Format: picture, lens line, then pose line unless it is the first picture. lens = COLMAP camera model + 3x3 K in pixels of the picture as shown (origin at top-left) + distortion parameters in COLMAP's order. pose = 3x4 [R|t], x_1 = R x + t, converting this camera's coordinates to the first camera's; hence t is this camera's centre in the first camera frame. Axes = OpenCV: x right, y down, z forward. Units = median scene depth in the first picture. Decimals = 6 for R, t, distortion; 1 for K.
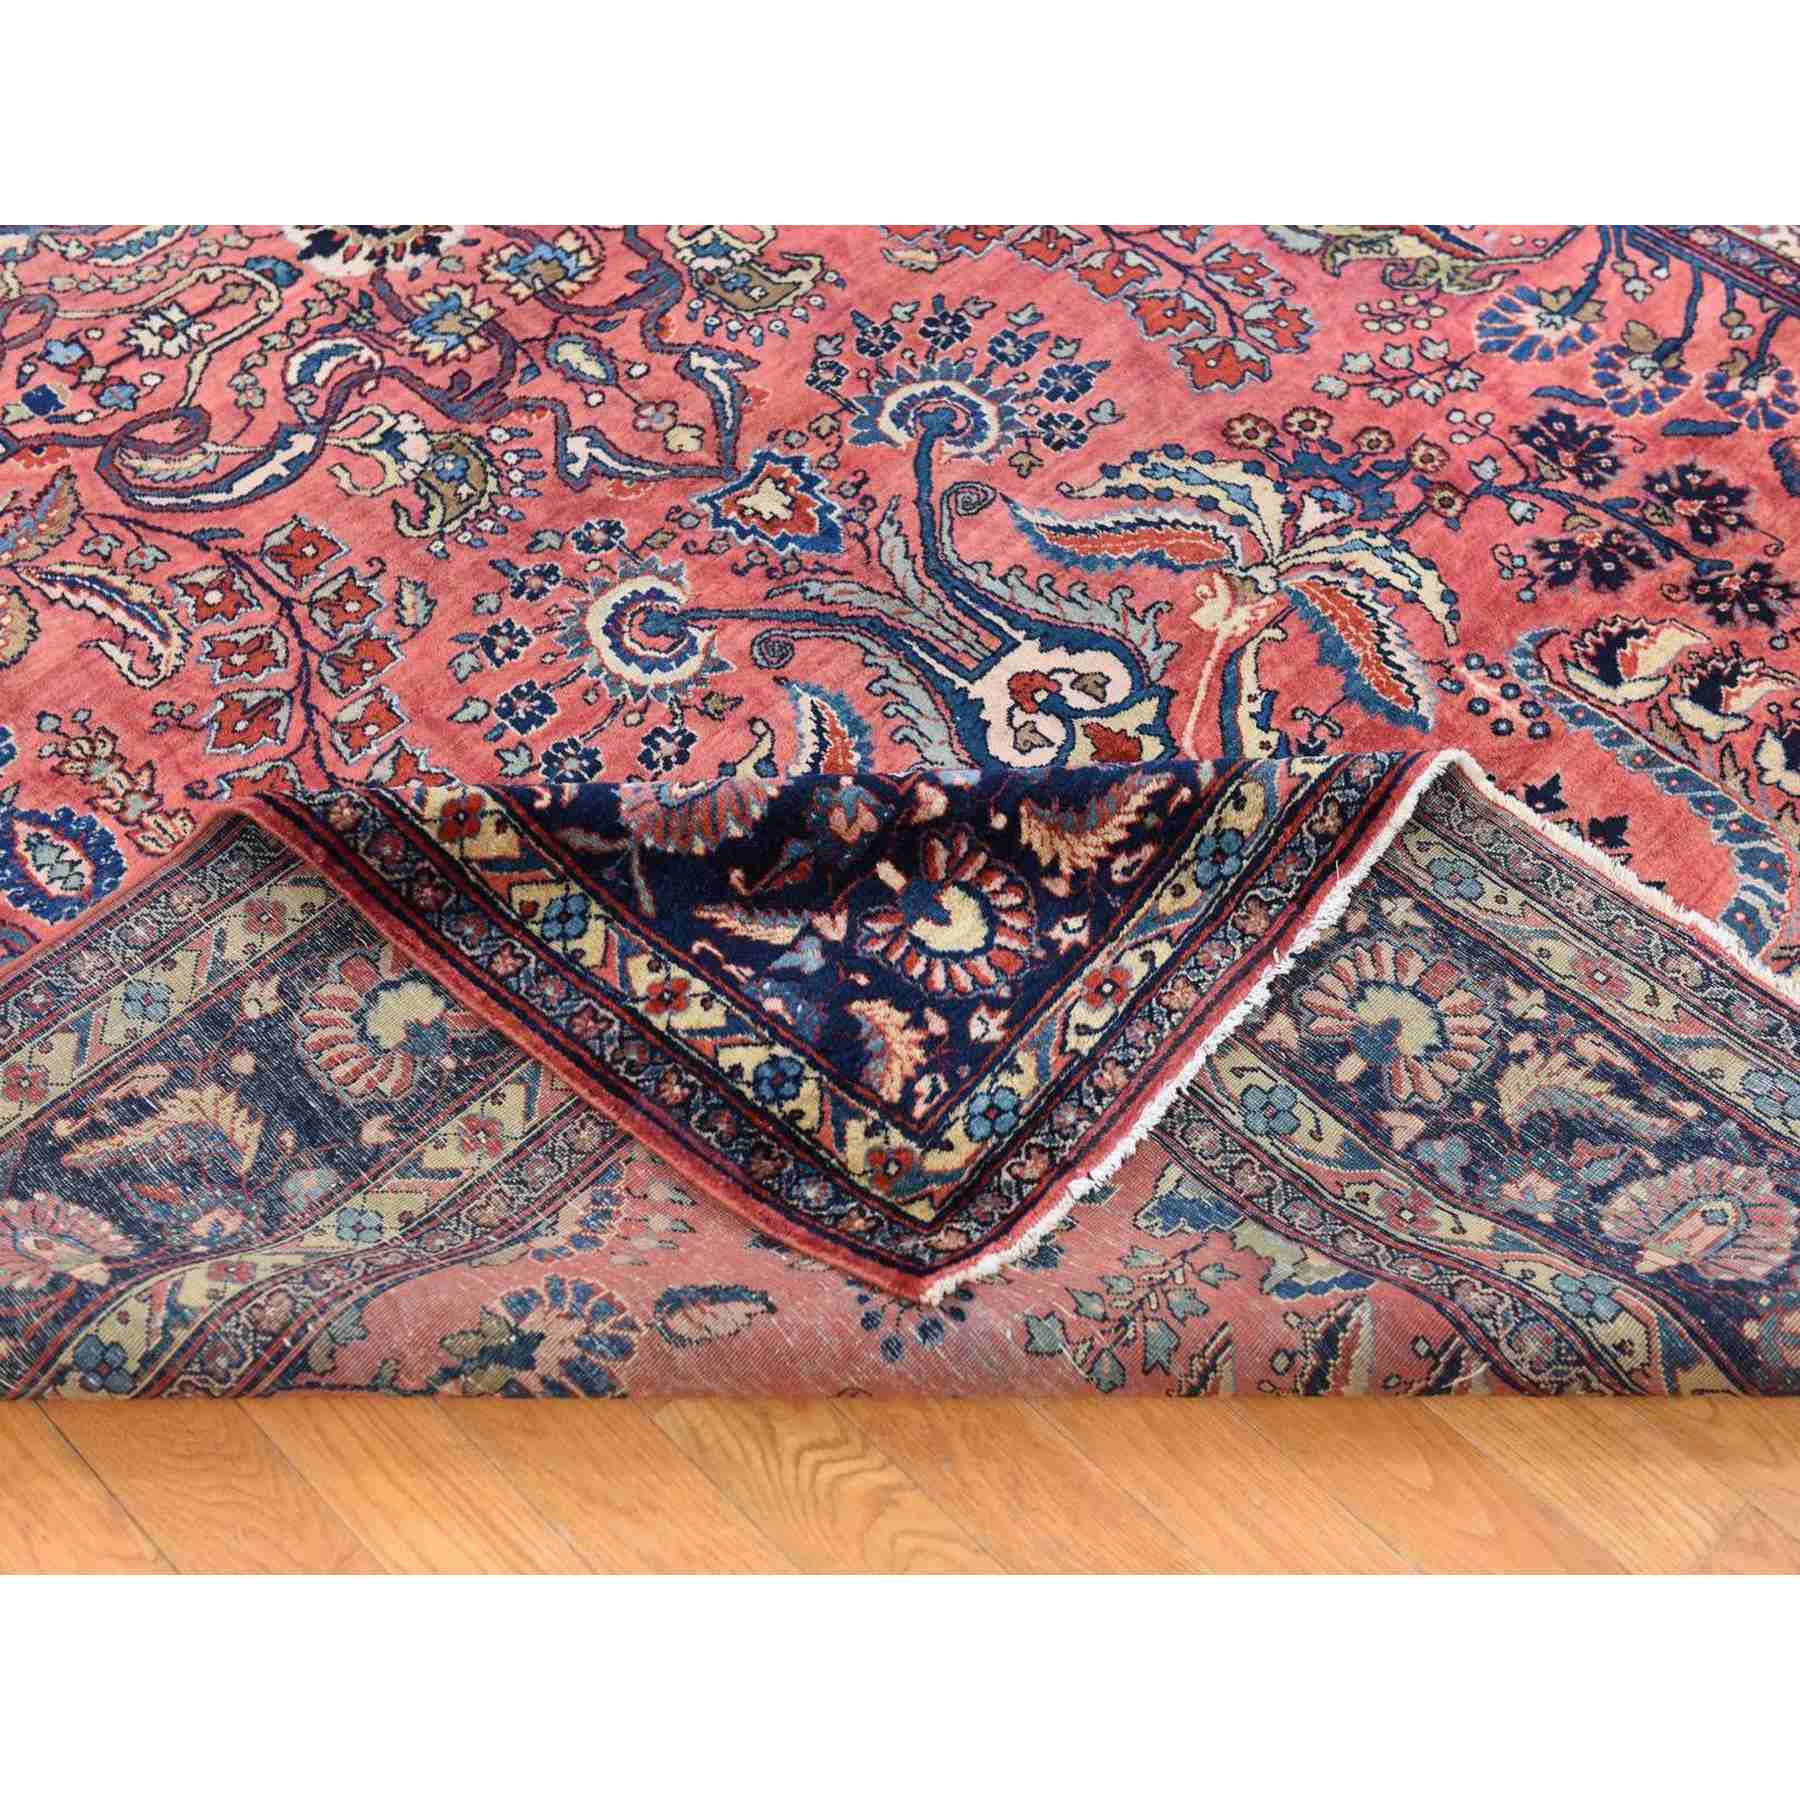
lens RADIAL K [[2258.4, 0, 951.1], [0, 2258.4, 900.3], [0, 0, 1]] dist [0.101460, -0.018129]
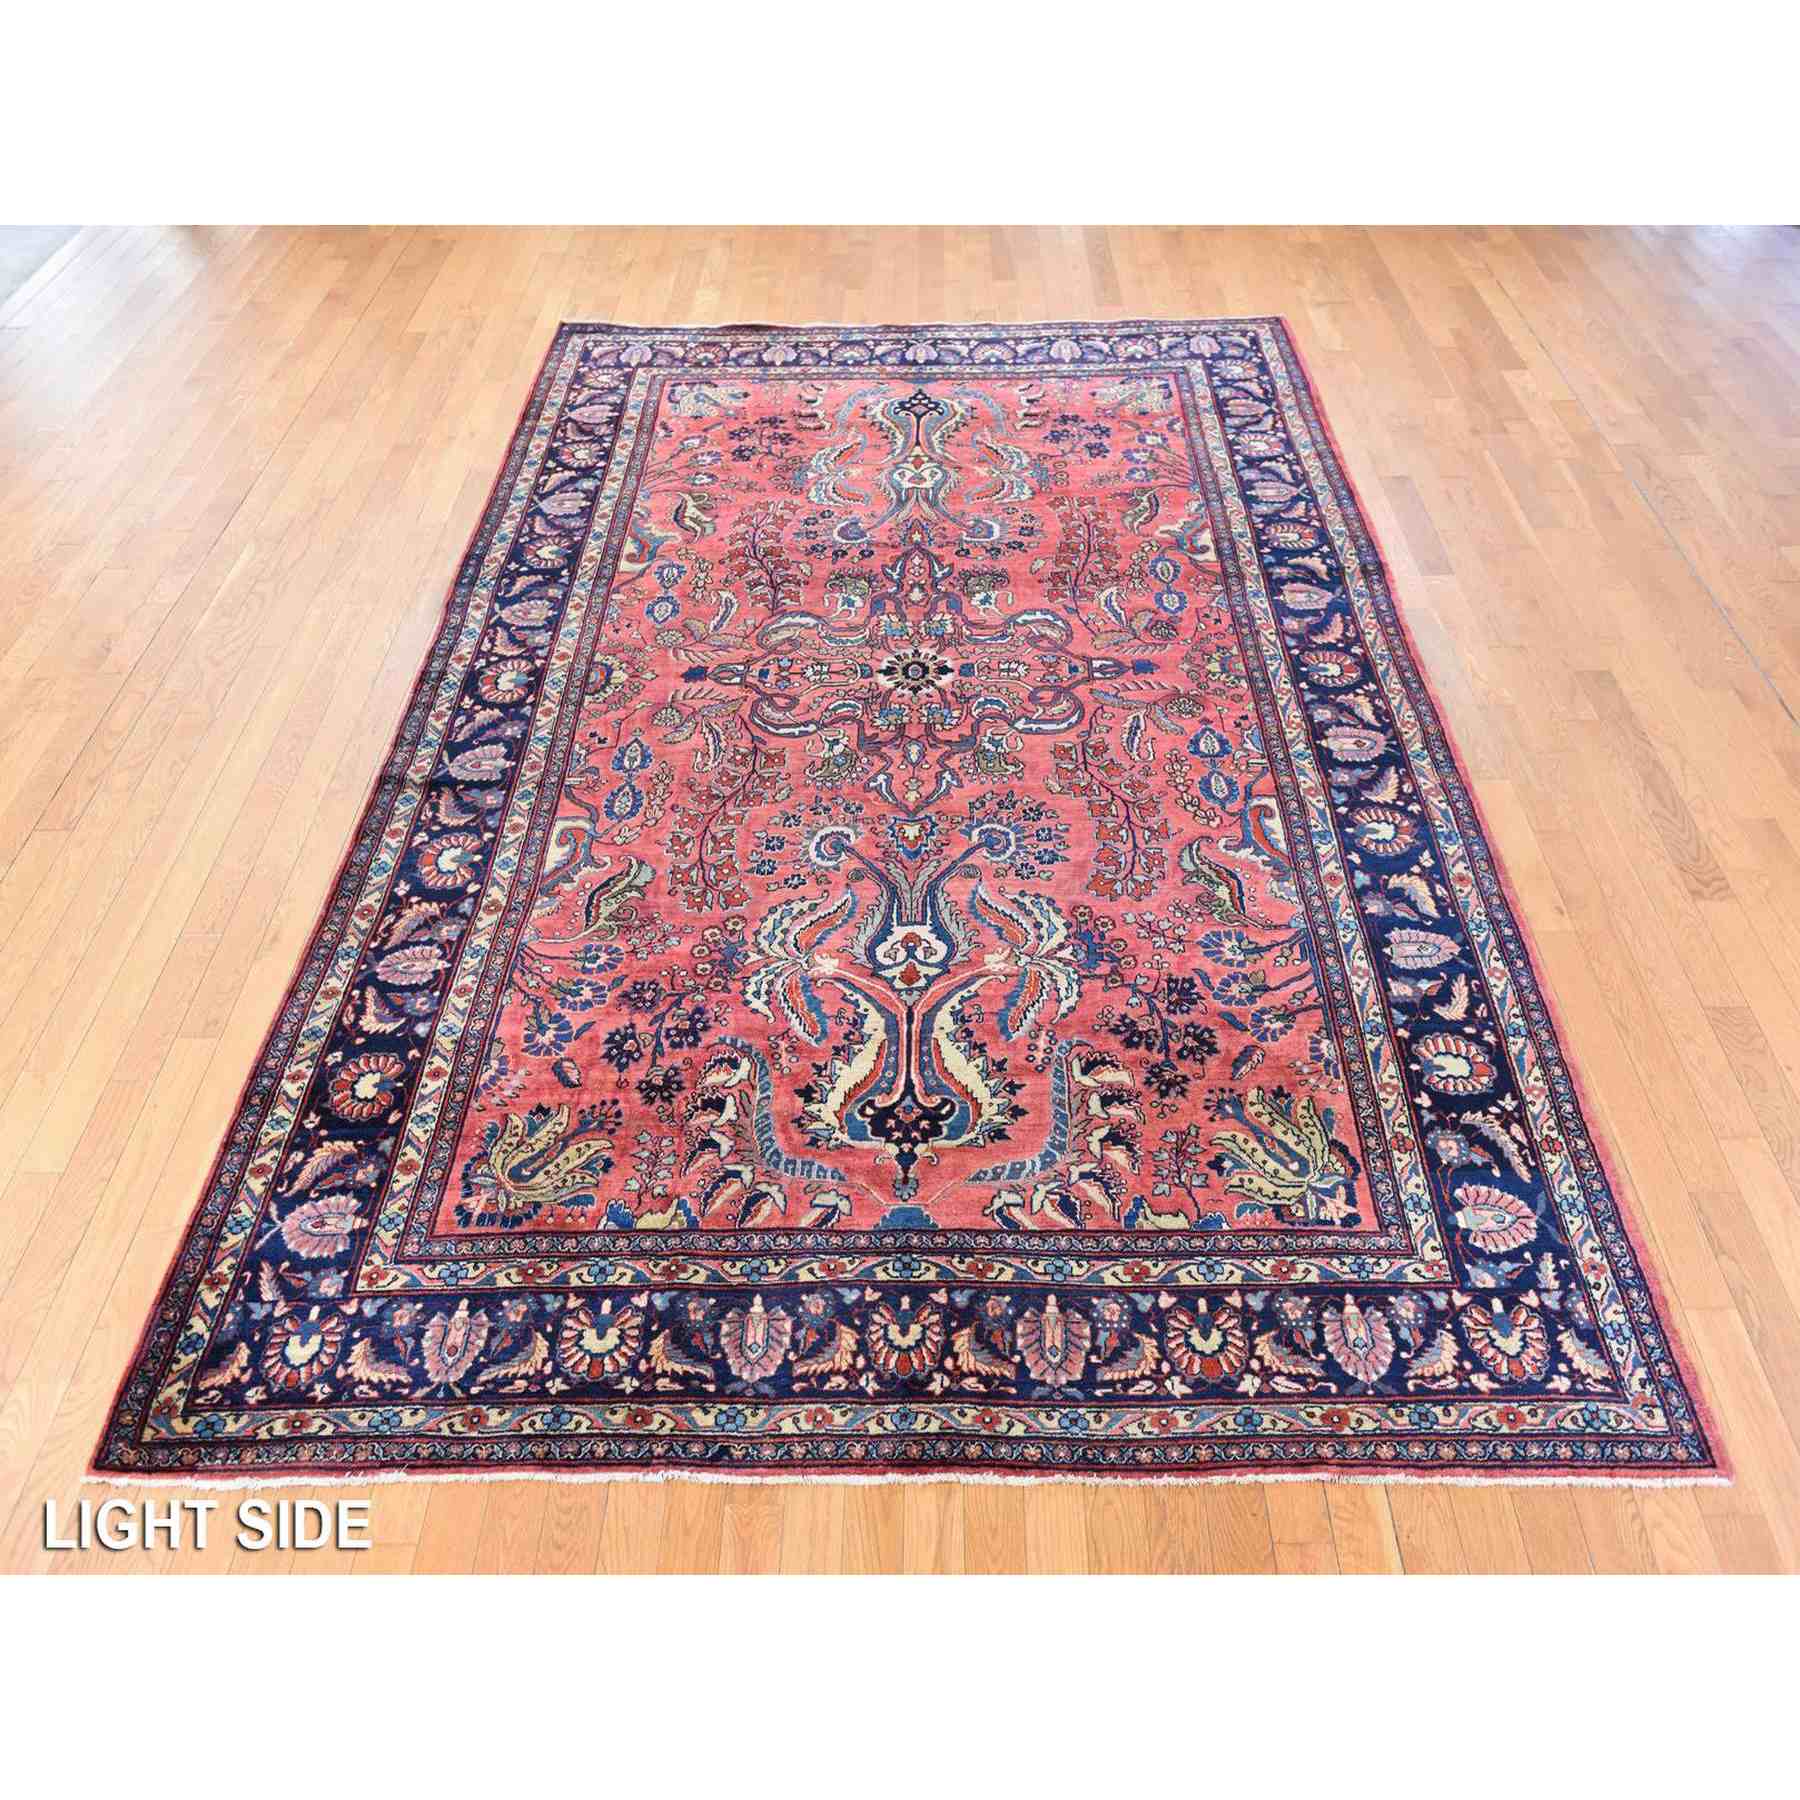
lens RADIAL K [[1367.6, 0, 900.0], [0, 1367.6, 900.0], [0, 0, 1]] dist [-0.009955, -0.007788]
pose [[0.698115, 0.530609, -0.480718, 0.680597], [-0.569778, 0.818298, 0.075773, -0.221019], [0.433576, 0.221005, 0.873595, -0.315201]]
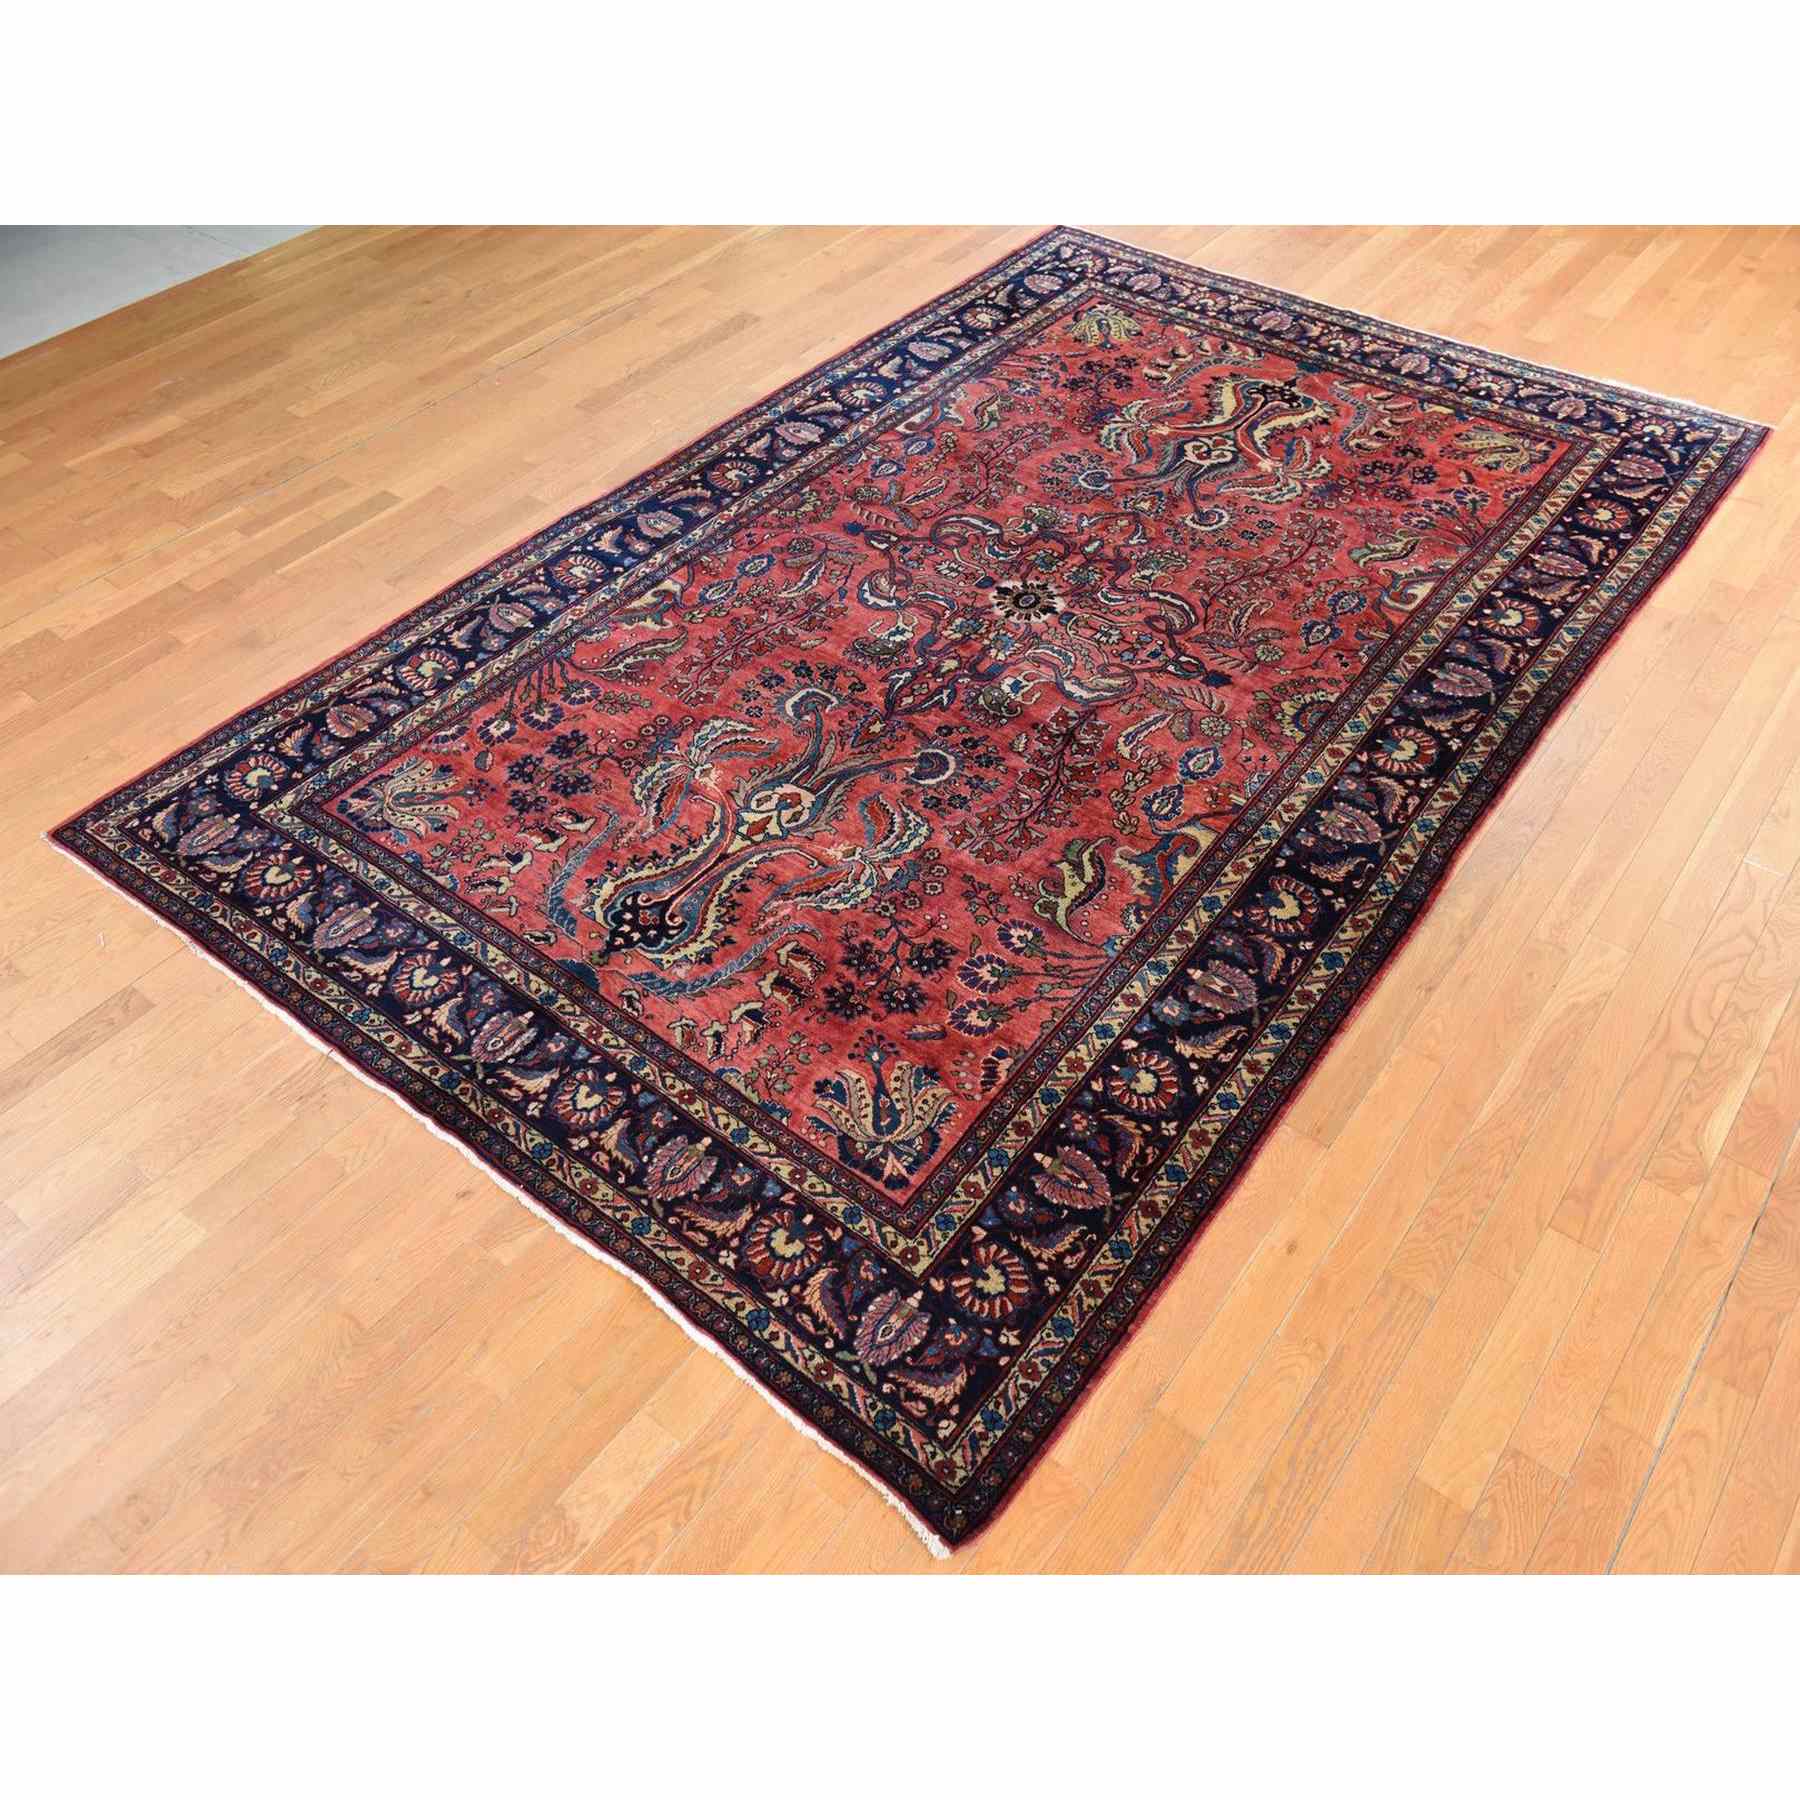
lens RADIAL K [[1397.0, 0, 900.0], [0, 1397.0, 900.0], [0, 0, 1]] dist [-0.001082, -0.004504]
pose [[-0.115208, -0.717006, 0.687481, -1.773957], [0.810372, 0.332413, 0.482492, -1.208432], [-0.574477, 0.612702, 0.542745, 0.476709]]
